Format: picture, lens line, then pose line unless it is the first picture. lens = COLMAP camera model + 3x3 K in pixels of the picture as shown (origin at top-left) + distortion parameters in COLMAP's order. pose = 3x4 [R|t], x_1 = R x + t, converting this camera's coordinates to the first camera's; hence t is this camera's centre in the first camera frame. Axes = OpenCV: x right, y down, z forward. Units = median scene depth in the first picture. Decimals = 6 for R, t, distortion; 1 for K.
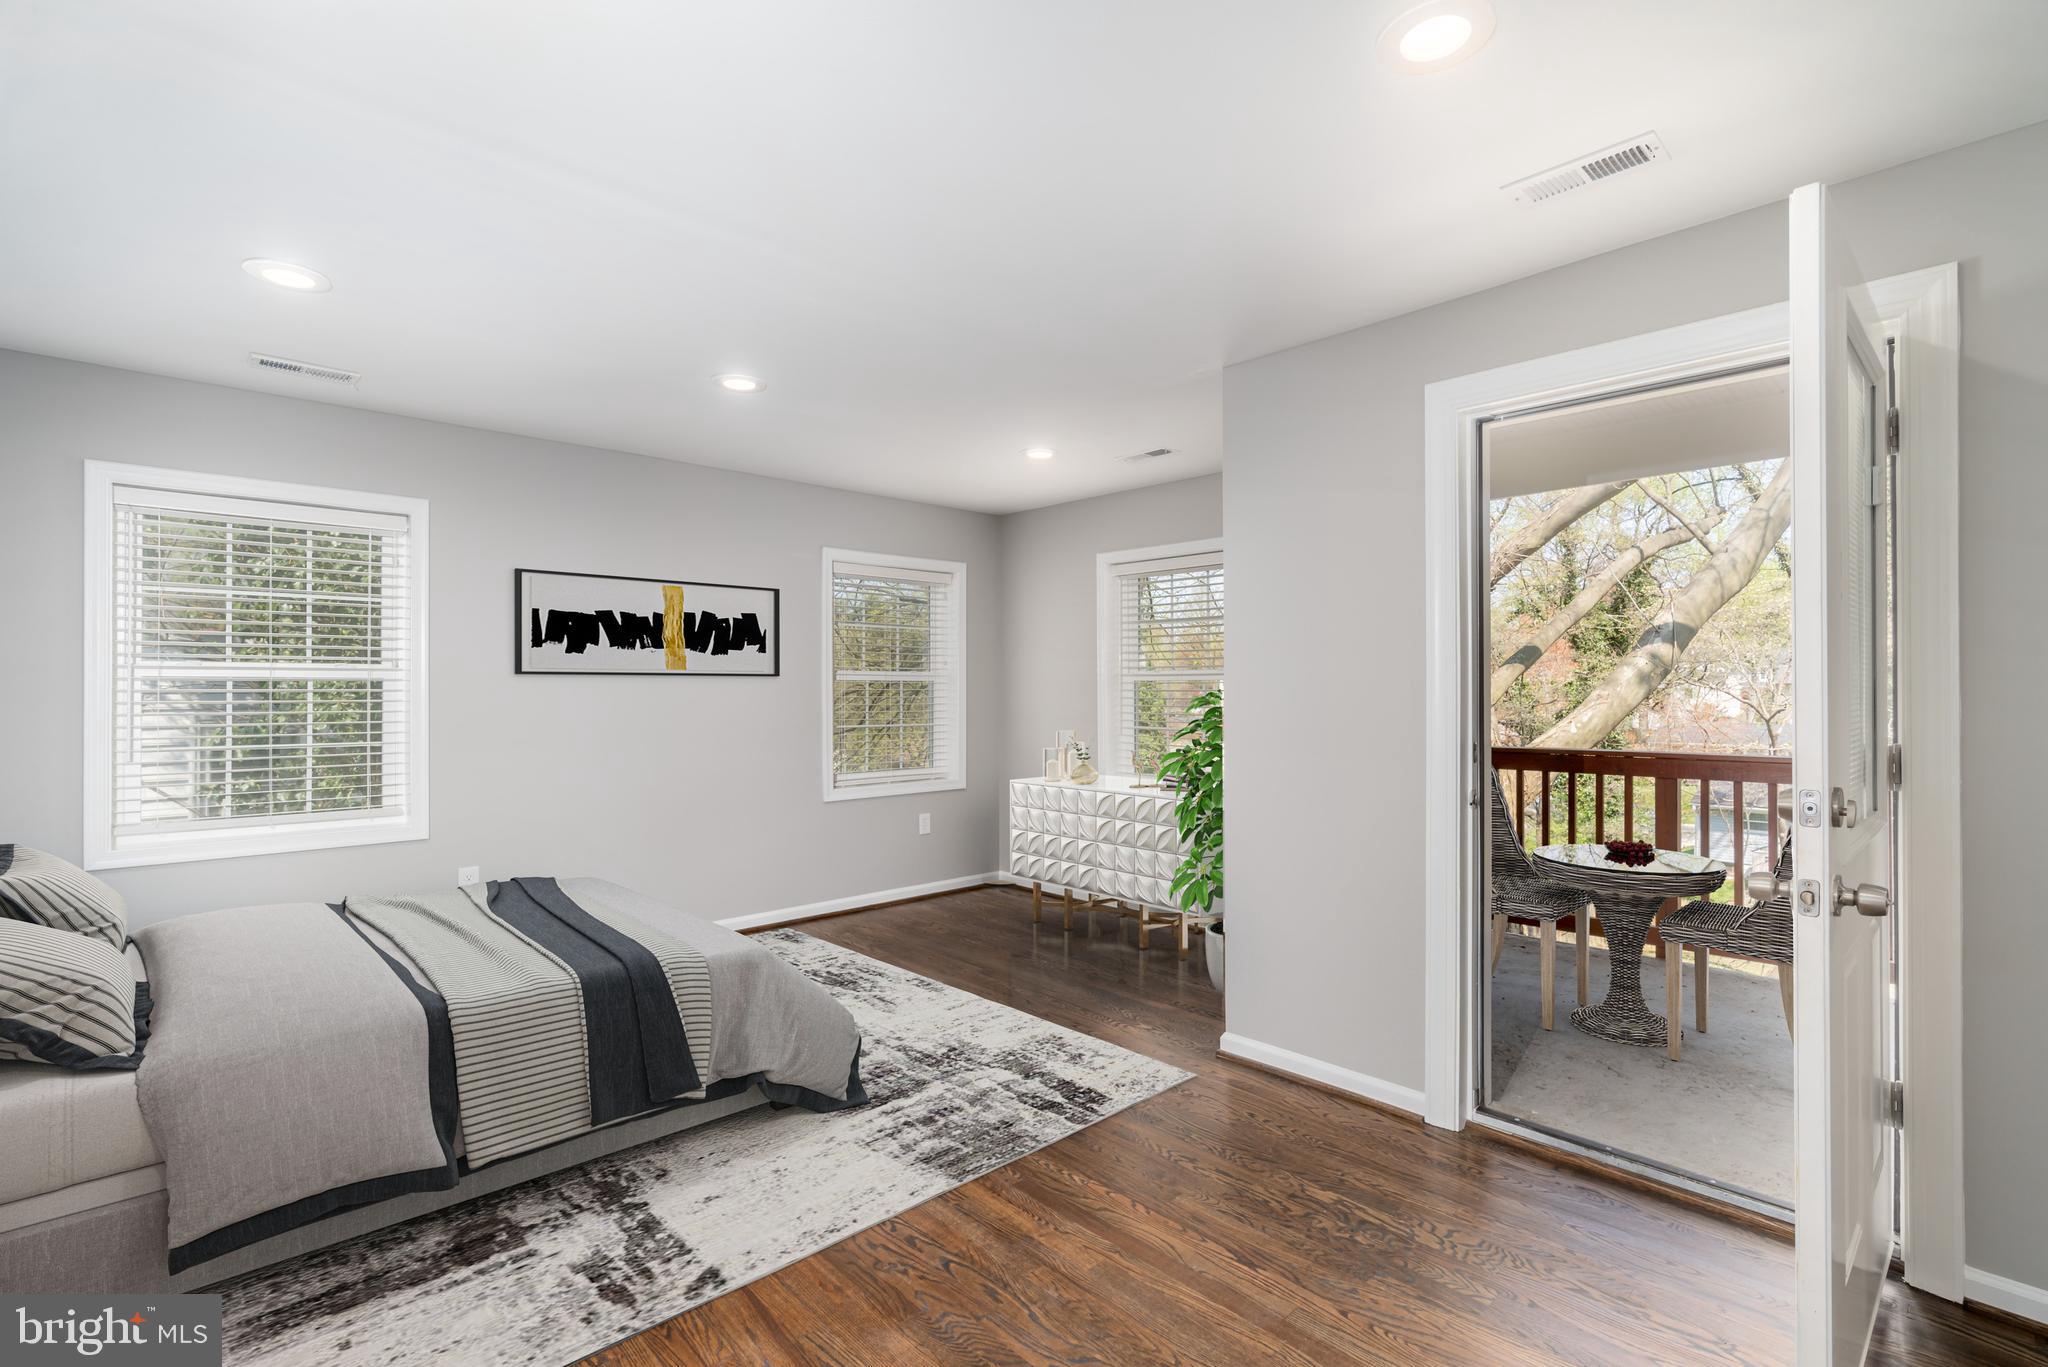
lens RADIAL K [[957.1, 0, 1026.6], [0, 957.1, 651.1], [0, 0, 1]] dist [-0.000122, -0.000069]
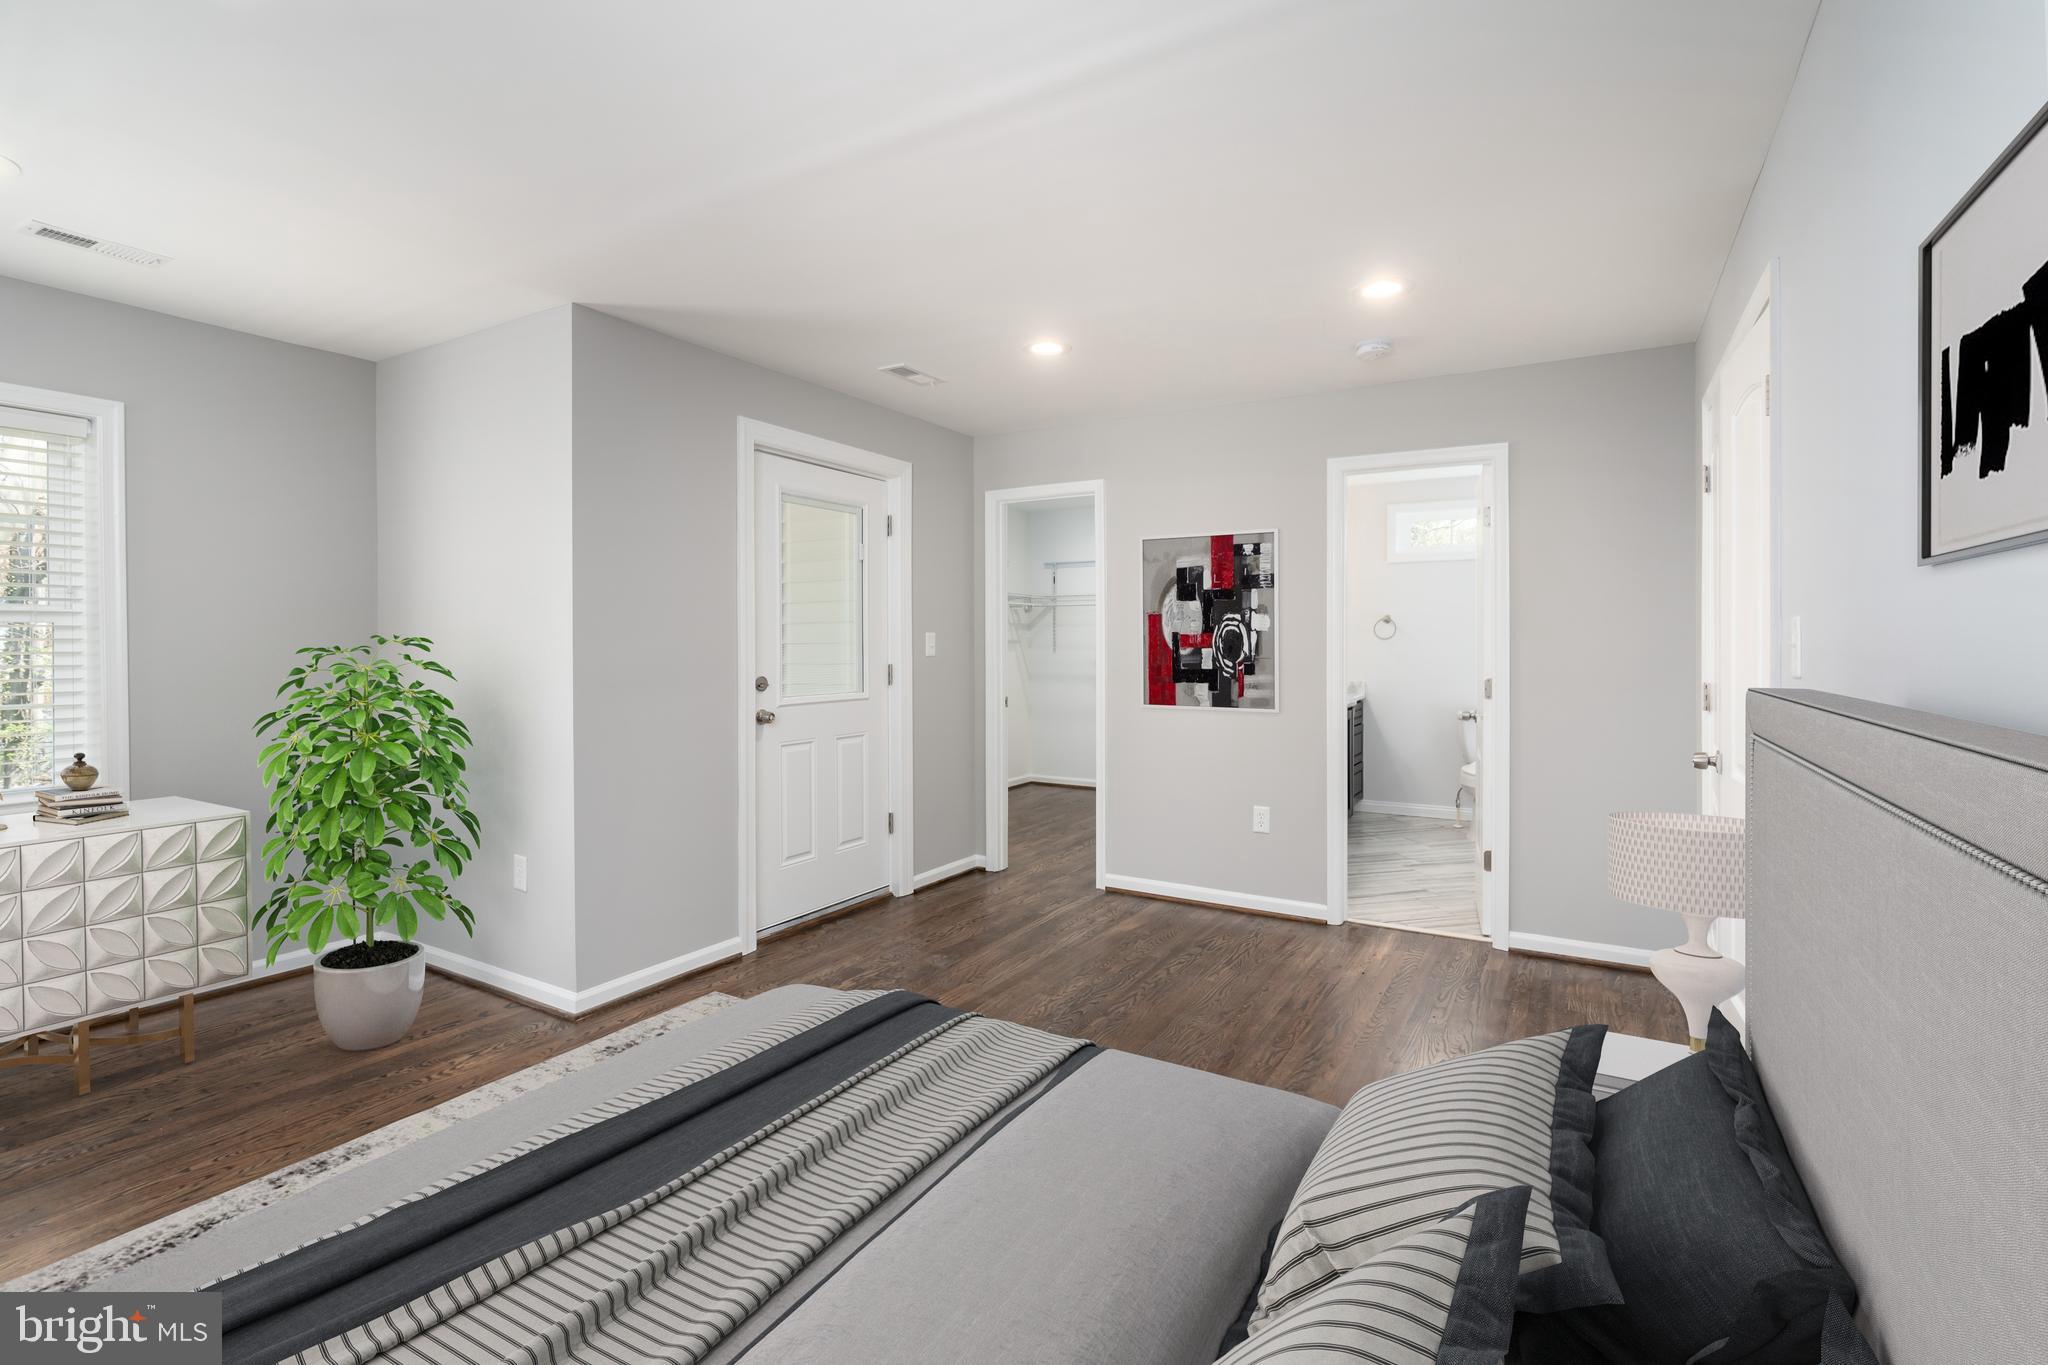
lens RADIAL K [[957.1, 0, 1026.6], [0, 957.1, 650.1], [0, 0, 1]] dist [-0.000122, -0.000069]
pose [[-0.296971, -0.006837, 0.954862, -0.902316], [-0.035668, 0.999356, -0.003938, 0.029908], [-0.954220, -0.035228, -0.297023, 0.899198]]
